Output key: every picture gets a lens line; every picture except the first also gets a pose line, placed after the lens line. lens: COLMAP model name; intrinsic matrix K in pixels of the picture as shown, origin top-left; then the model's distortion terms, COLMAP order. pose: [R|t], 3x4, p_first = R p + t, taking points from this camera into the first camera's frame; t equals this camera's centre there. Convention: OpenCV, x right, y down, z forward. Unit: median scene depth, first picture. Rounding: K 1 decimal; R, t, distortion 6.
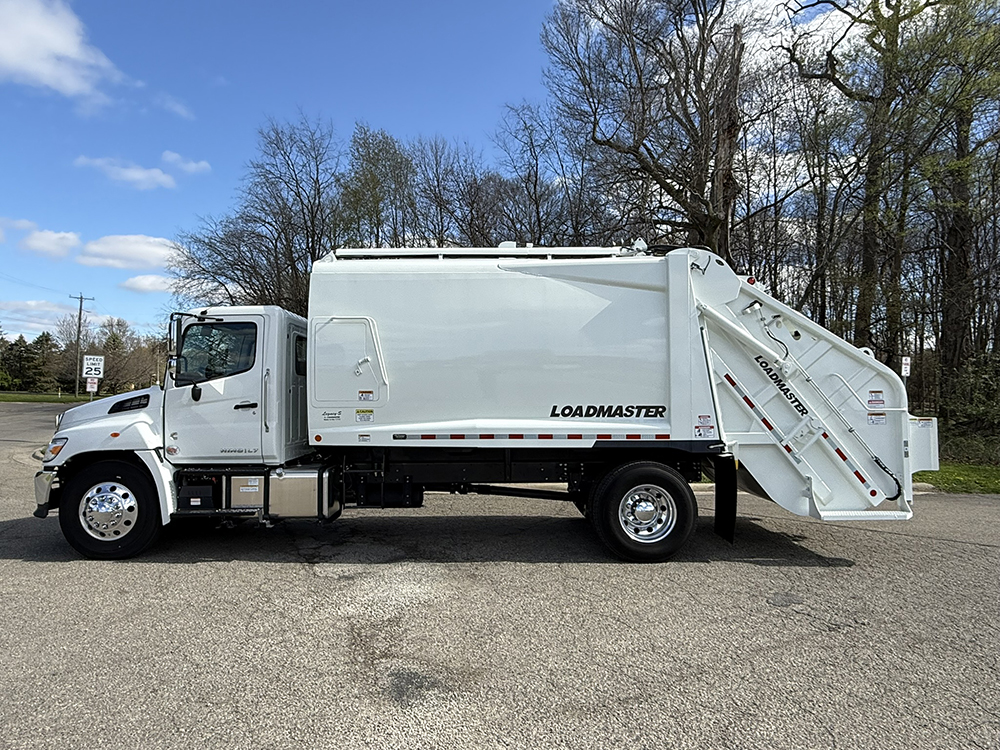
lens RADIAL K [[624.9, 0, 500.0], [0, 624.9, 375.0], [0, 0, 1]] dist [-0.001856, -0.001335]
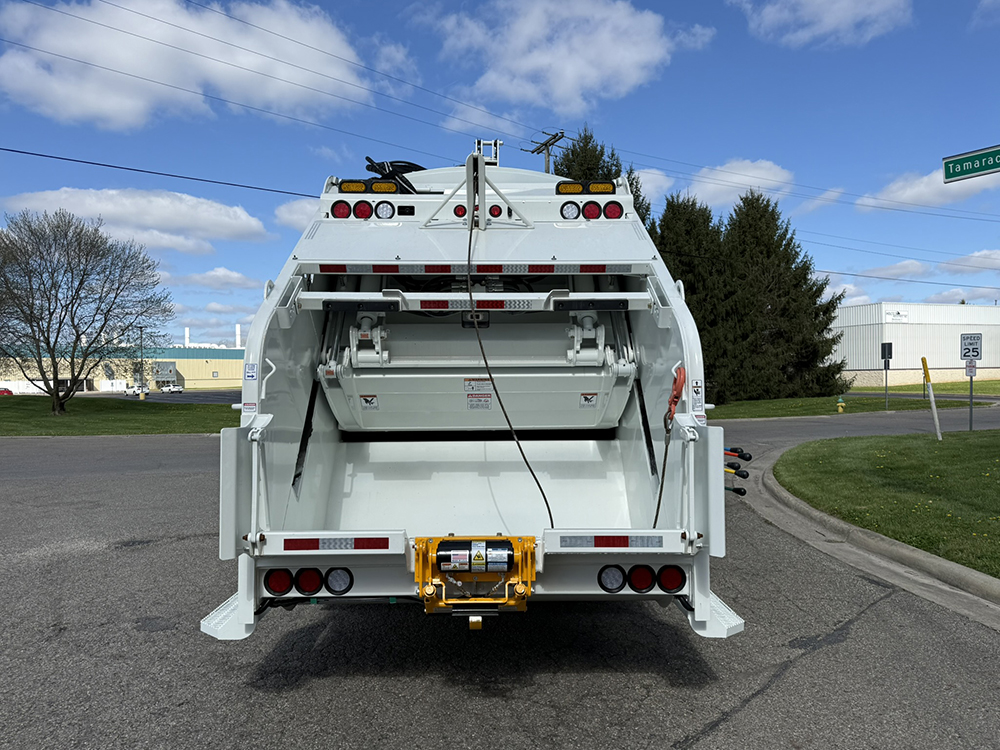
lens RADIAL K [[743.1, 0, 500.0], [0, 743.1, 375.0], [0, 0, 1]] dist [0.109028, -0.175690]
pose [[0.005569, -0.018875, -0.999806, 1.197405], [0.043659, 0.998873, -0.018615, 0.051383], [0.999031, -0.043546, 0.006386, 1.189707]]
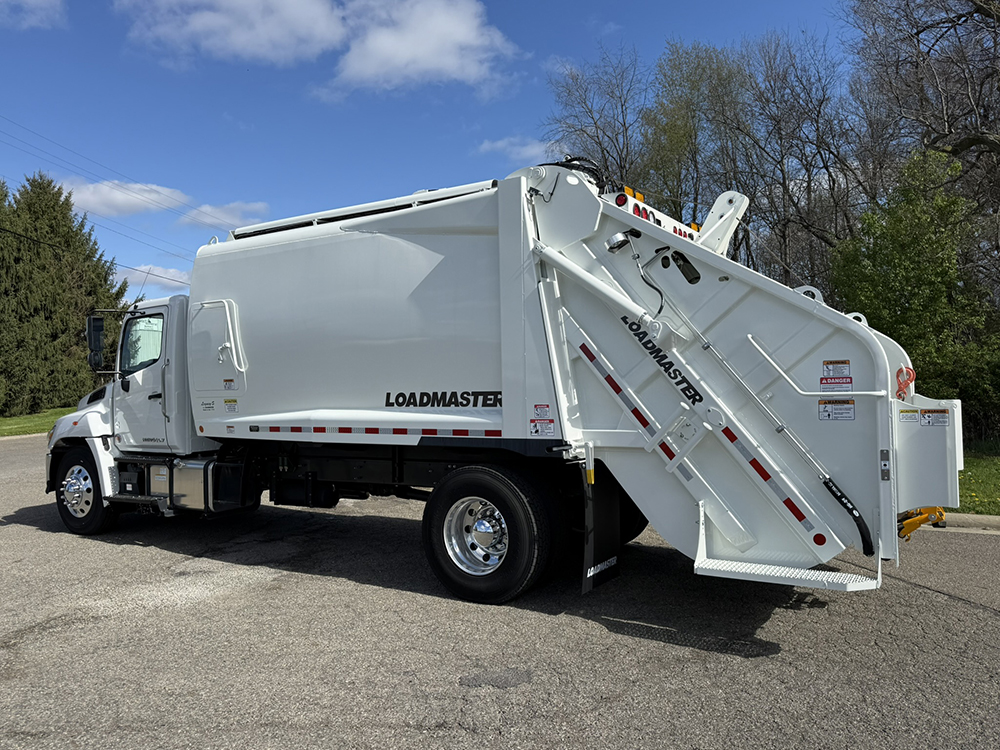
lens RADIAL K [[743.1, 0, 500.0], [0, 743.1, 375.0], [0, 0, 1]] dist [0.109028, -0.175690]
pose [[0.843143, -0.023083, -0.537194, 0.727515], [0.039004, 0.999072, 0.018289, 0.014162], [0.536273, -0.036373, 0.843261, 0.264173]]
